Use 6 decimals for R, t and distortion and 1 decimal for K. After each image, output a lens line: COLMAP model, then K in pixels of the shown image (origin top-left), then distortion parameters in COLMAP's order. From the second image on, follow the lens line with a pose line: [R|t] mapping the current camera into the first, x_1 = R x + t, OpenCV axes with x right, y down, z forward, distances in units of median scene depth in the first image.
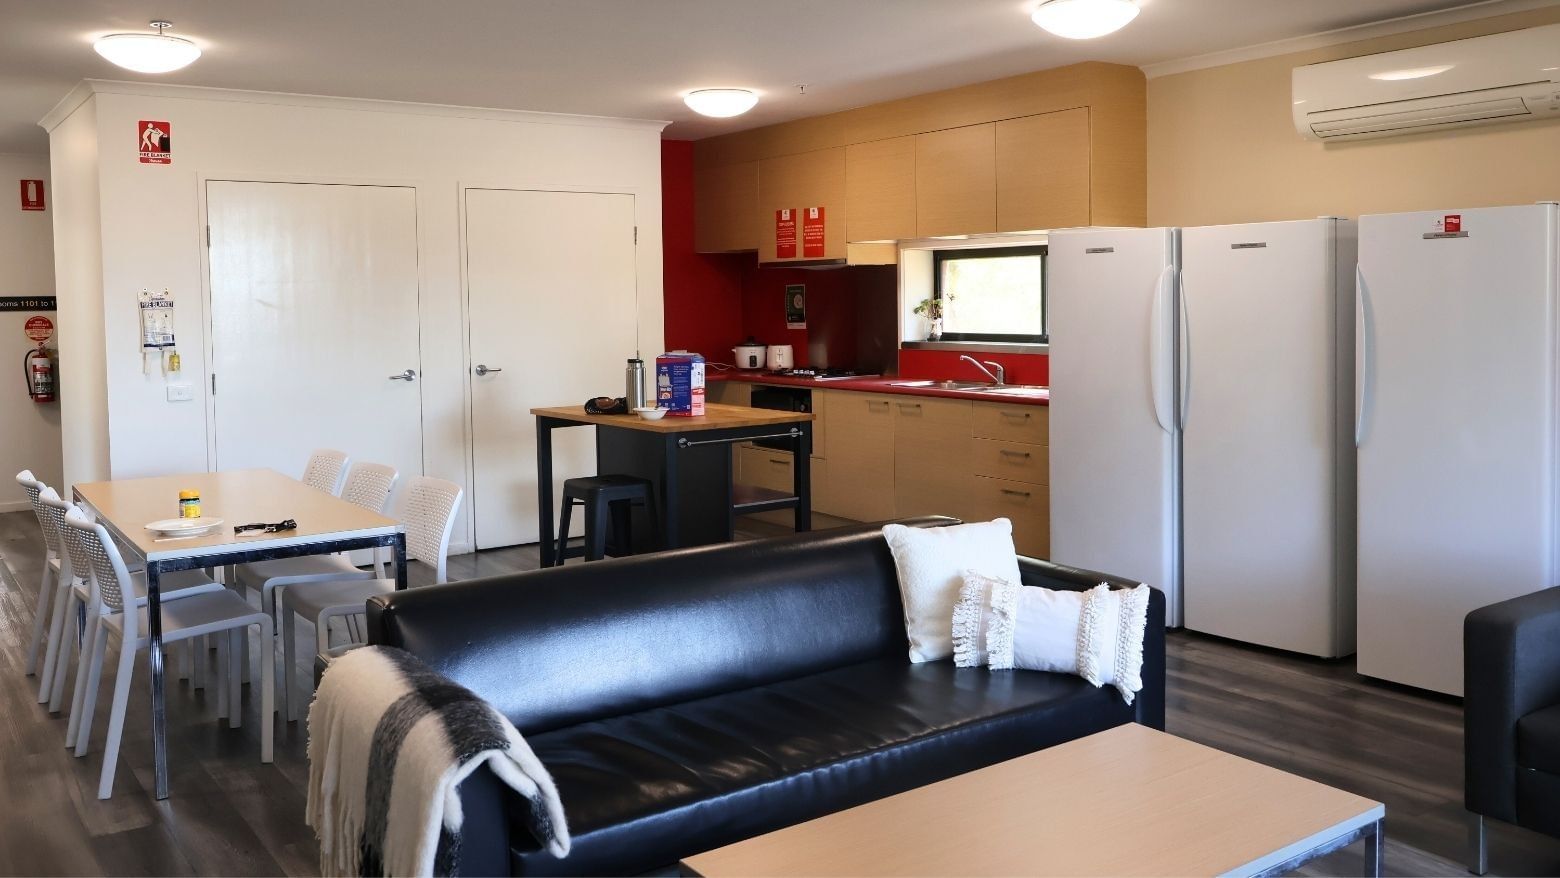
lens RADIAL K [[1351.5, 0, 783.7], [0, 1351.5, 392.8], [0, 0, 1]] dist [0.001854, -0.005420]
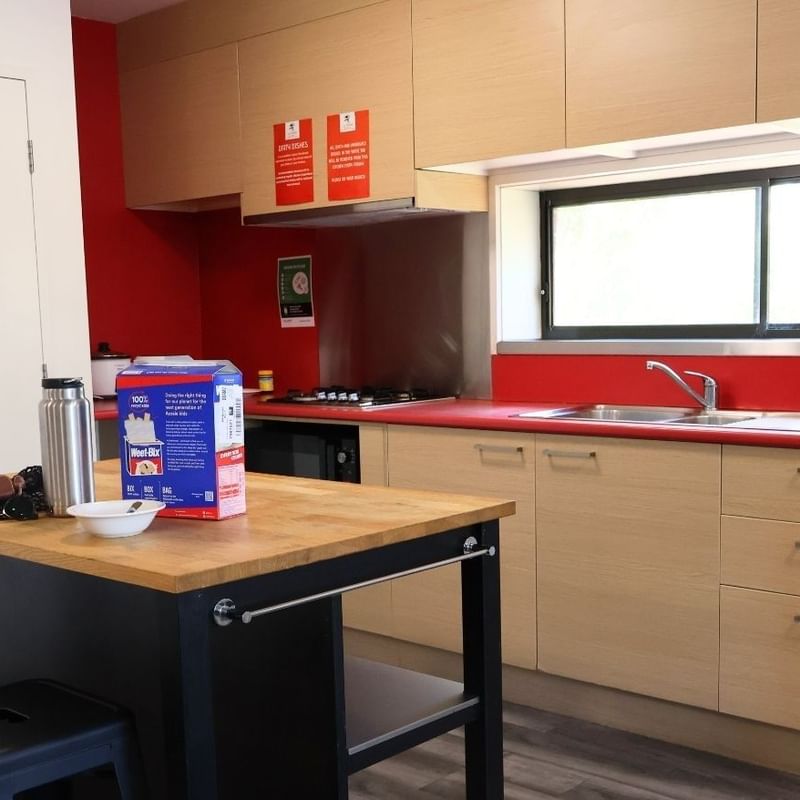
lens RADIAL K [[1194.8, 0, 396.9], [0, 1194.8, 468.2], [0, 0, 1]] dist [0.004482, -0.017987]
pose [[0.979417, -0.035806, 0.198644, -0.065208], [0.025473, 0.998198, 0.054332, -0.011706], [-0.200231, -0.048154, 0.978565, 0.490198]]
